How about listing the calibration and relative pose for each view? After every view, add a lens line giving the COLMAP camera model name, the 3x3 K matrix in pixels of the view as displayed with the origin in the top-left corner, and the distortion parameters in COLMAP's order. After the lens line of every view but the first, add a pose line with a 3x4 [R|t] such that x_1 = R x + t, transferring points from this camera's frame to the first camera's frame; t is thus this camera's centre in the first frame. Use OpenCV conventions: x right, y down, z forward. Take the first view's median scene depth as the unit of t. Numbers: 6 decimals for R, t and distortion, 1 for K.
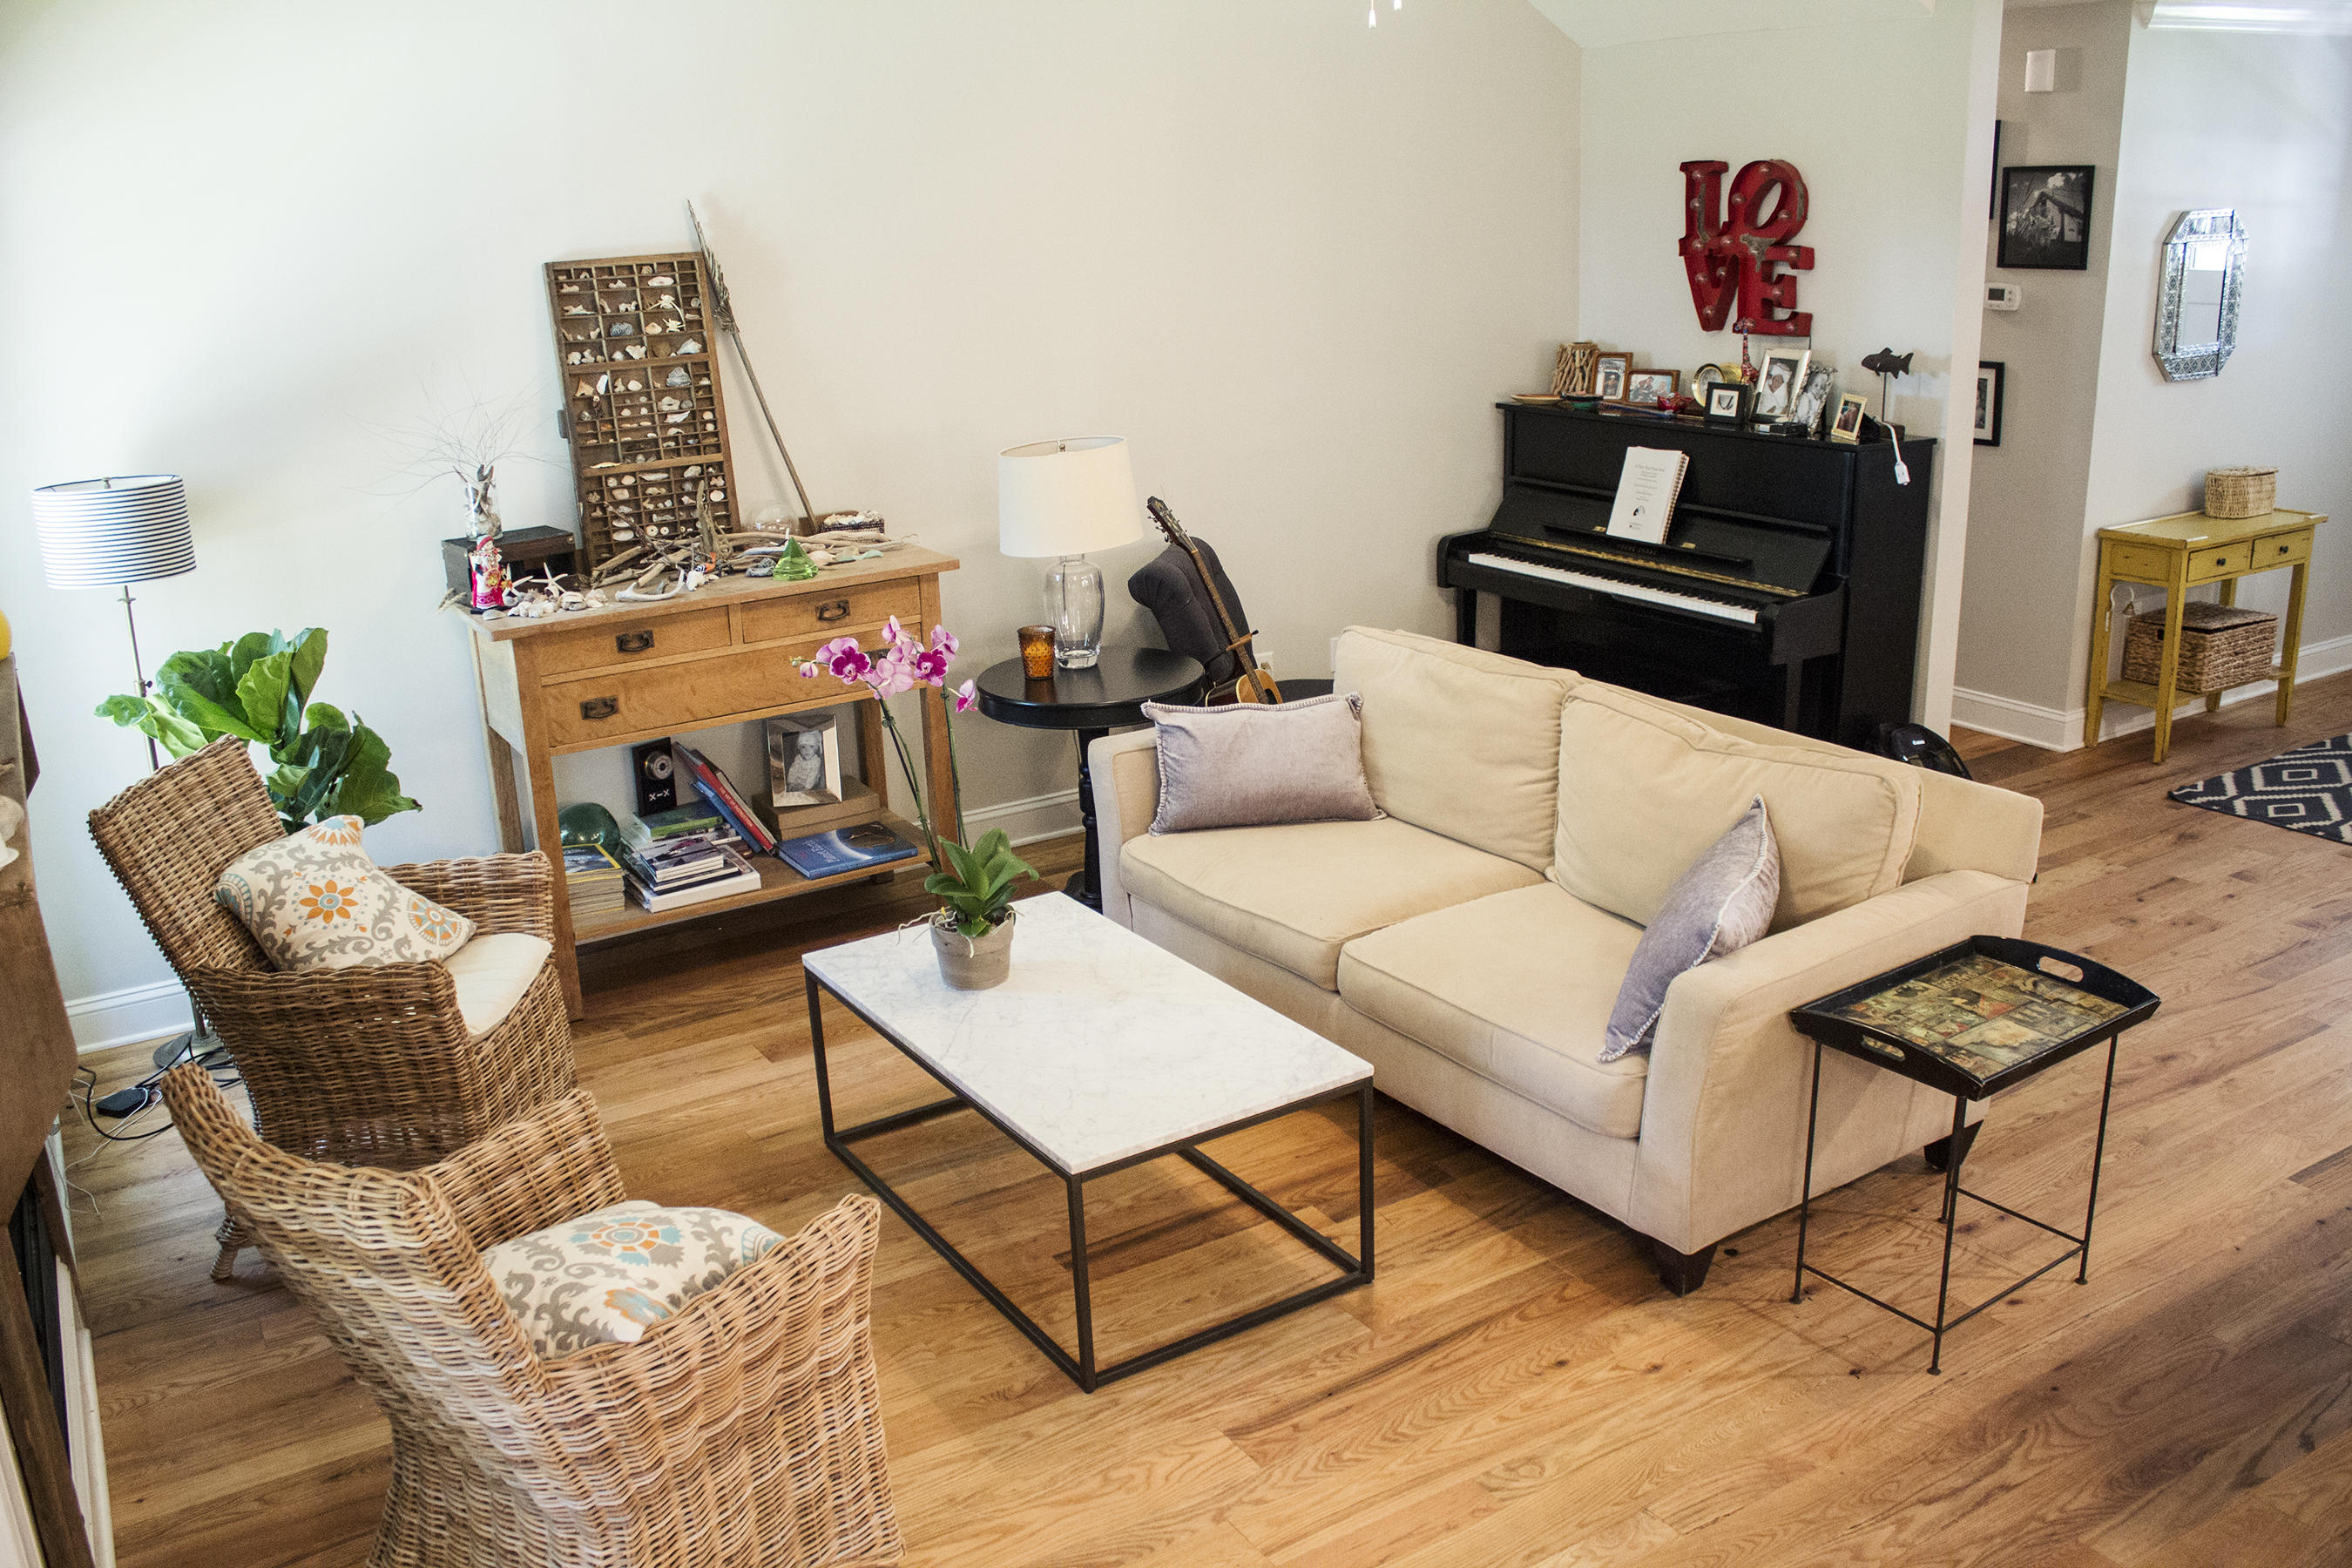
lens RADIAL K [[1943.3, 0, 1137.7], [0, 1943.3, 788.7], [0, 0, 1]] dist [-0.169199, 0.144862]
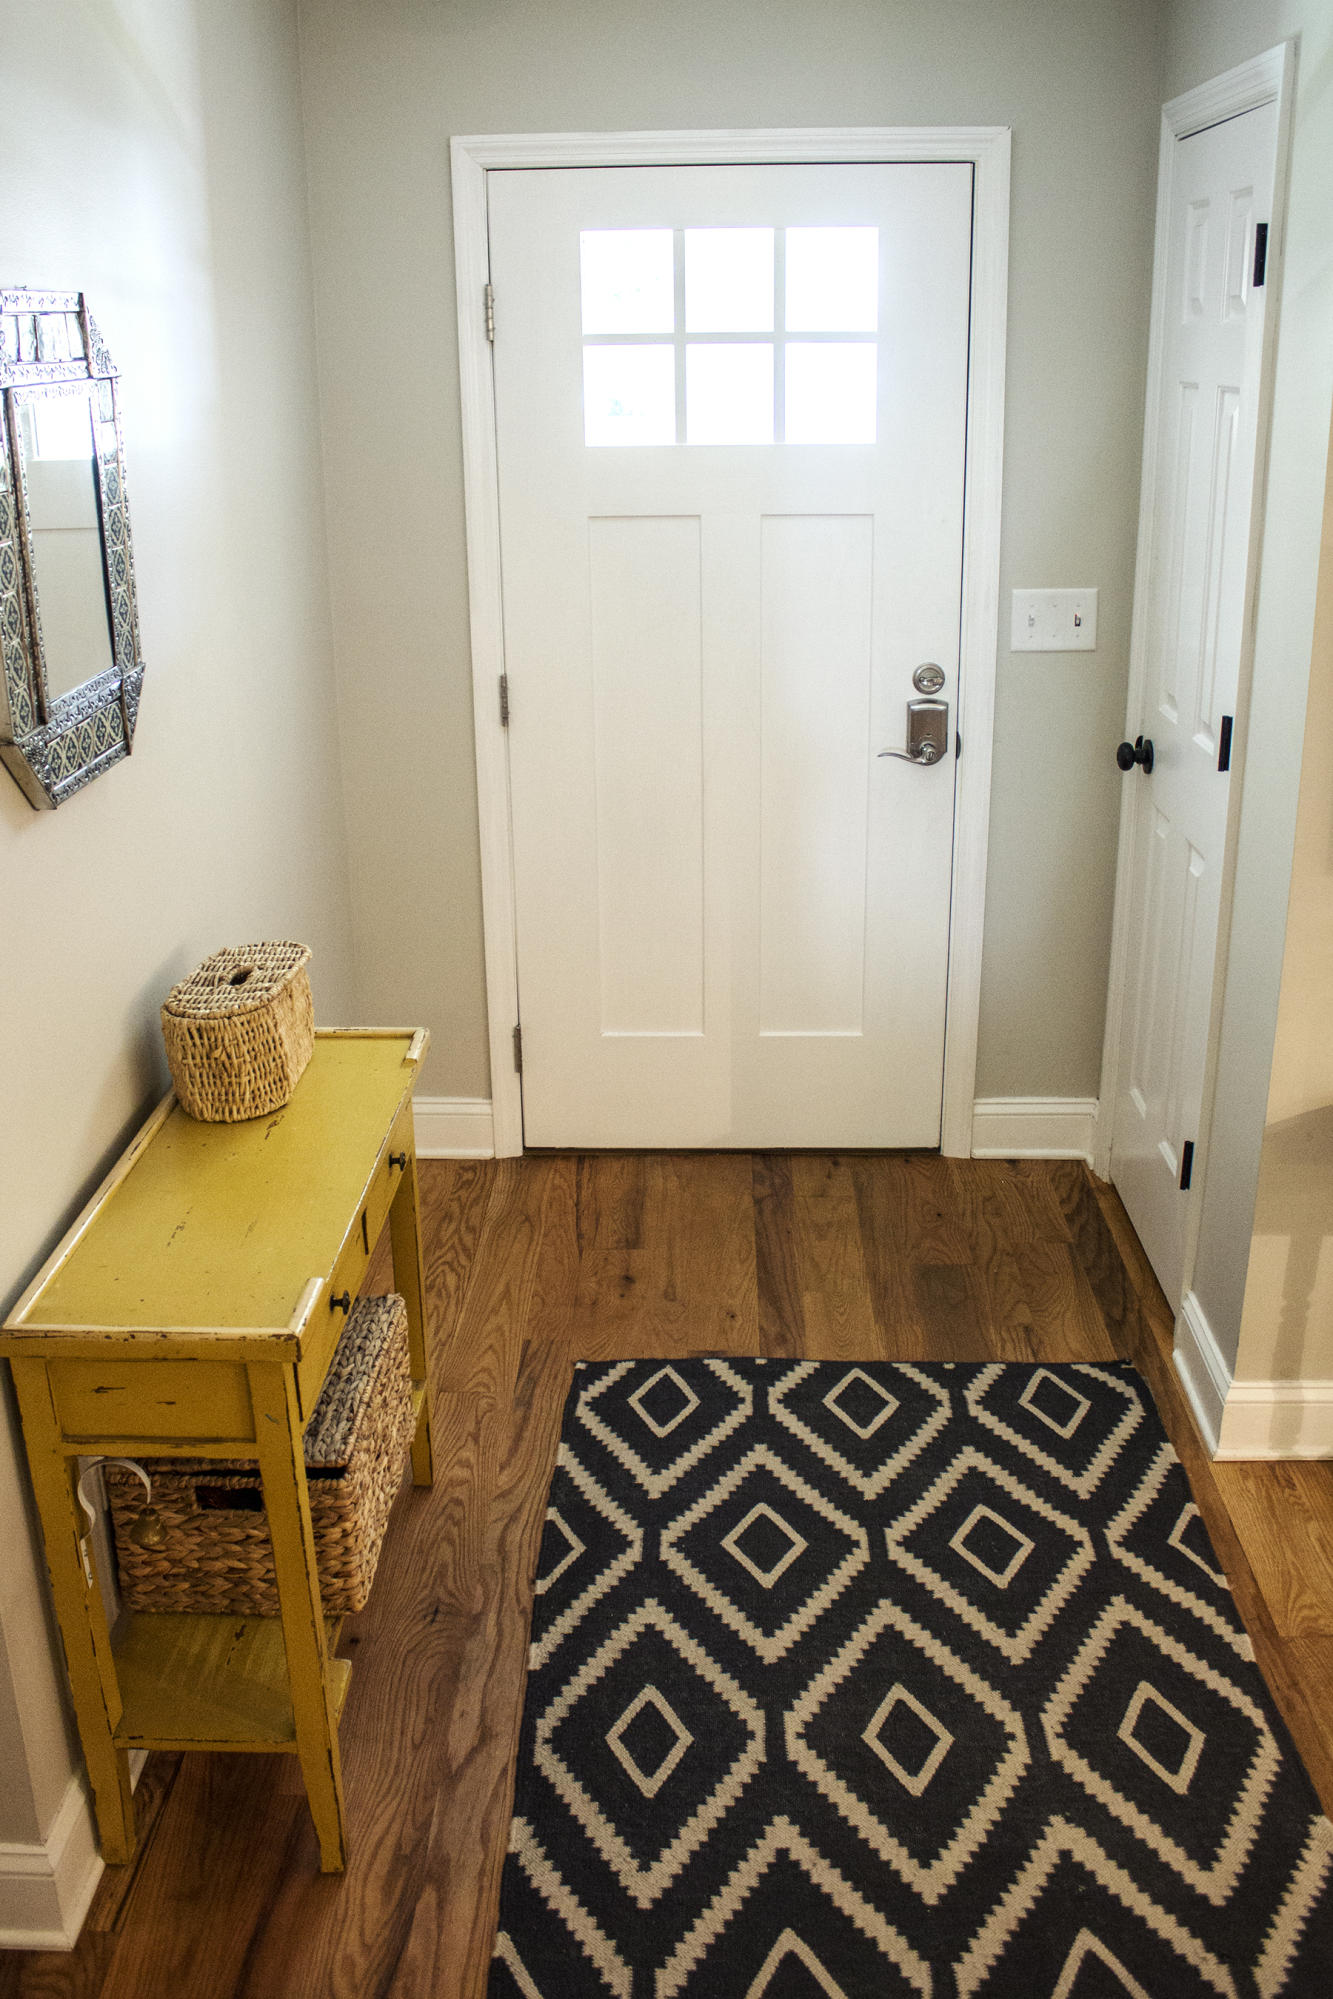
lens RADIAL K [[1651.7, 0, 666.5], [0, 1651.7, 999.5], [0, 0, 1]] dist [-0.169199, 0.144862]
pose [[0.536566, -0.239872, 0.809048, 0.375641], [0.243685, 0.961947, 0.123591, -0.193299], [-0.807907, 0.130838, 0.574601, 0.753405]]
